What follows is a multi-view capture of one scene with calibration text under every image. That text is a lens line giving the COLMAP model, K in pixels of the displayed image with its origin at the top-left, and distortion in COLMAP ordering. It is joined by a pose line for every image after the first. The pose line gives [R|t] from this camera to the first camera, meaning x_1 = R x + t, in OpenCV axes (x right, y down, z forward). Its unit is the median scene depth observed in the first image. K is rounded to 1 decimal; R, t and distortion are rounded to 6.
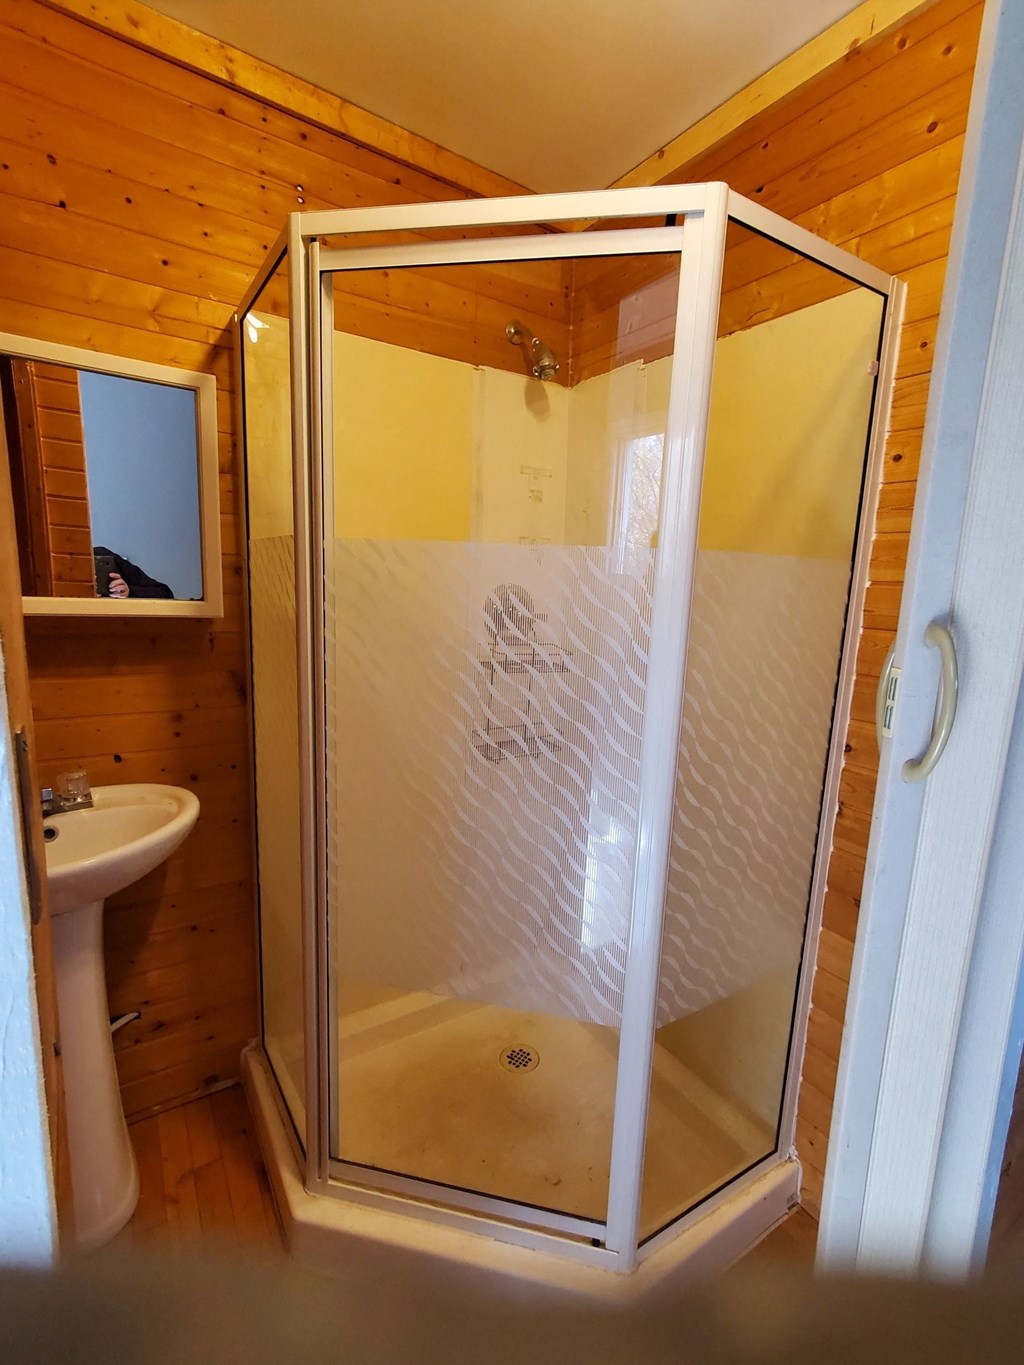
lens RADIAL K [[628.9, 0, 510.3], [0, 628.9, 681.2], [0, 0, 1]] dist [0.001643, 0.000344]
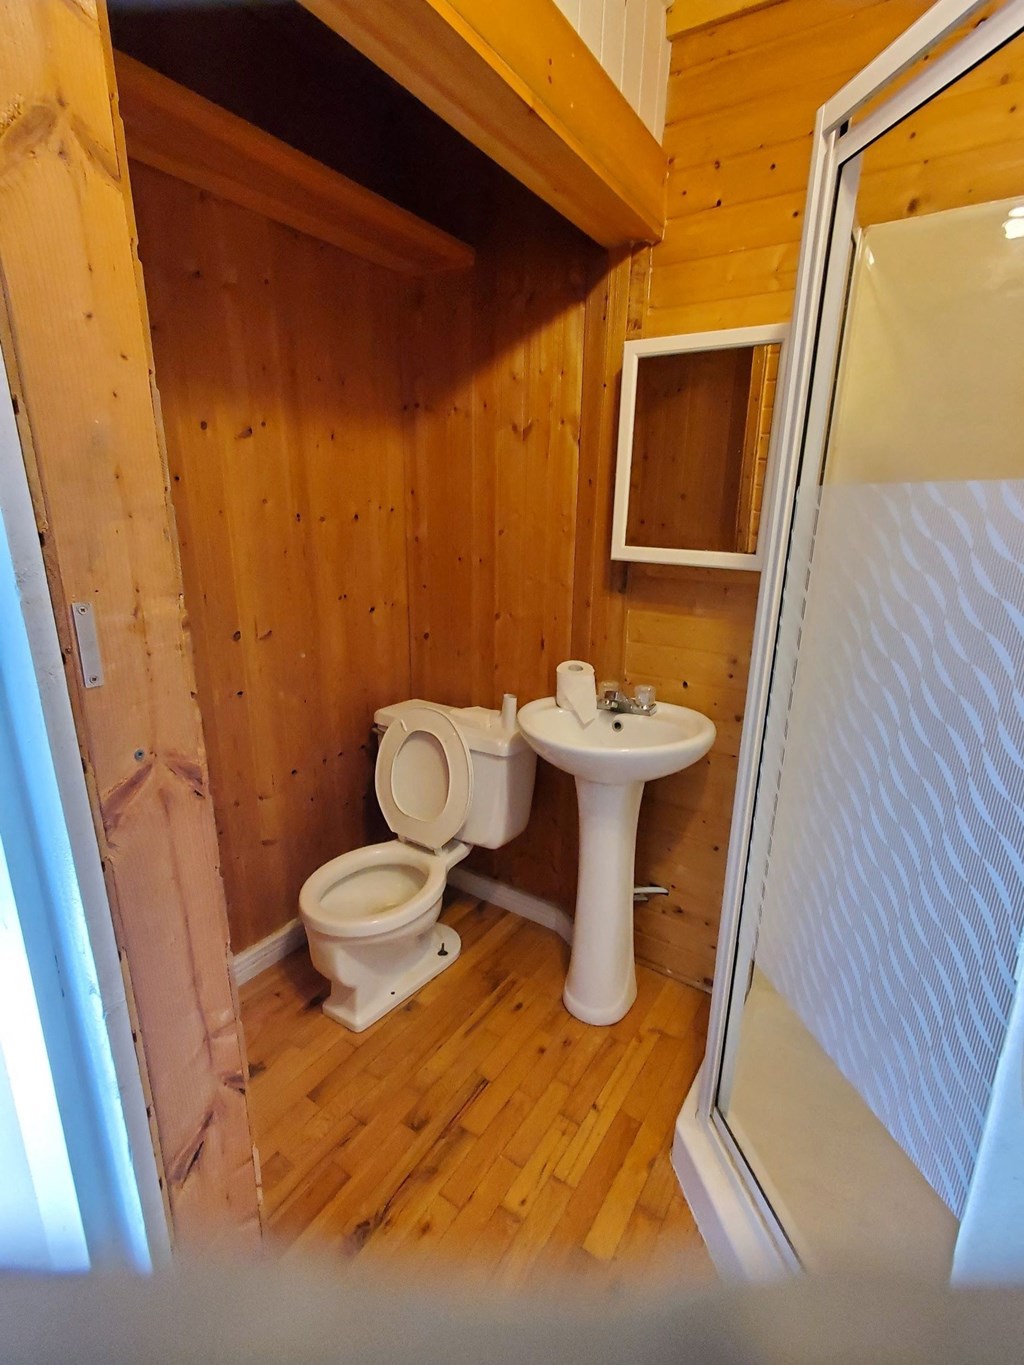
lens RADIAL K [[621.2, 0, 511.1], [0, 621.2, 687.2], [0, 0, 1]] dist [-0.000174, 0.000198]
pose [[0.391978, 0.220988, -0.893039, 0.323974], [-0.145670, 0.973384, 0.176931, -0.036192], [0.908369, 0.060735, 0.413736, 0.219581]]
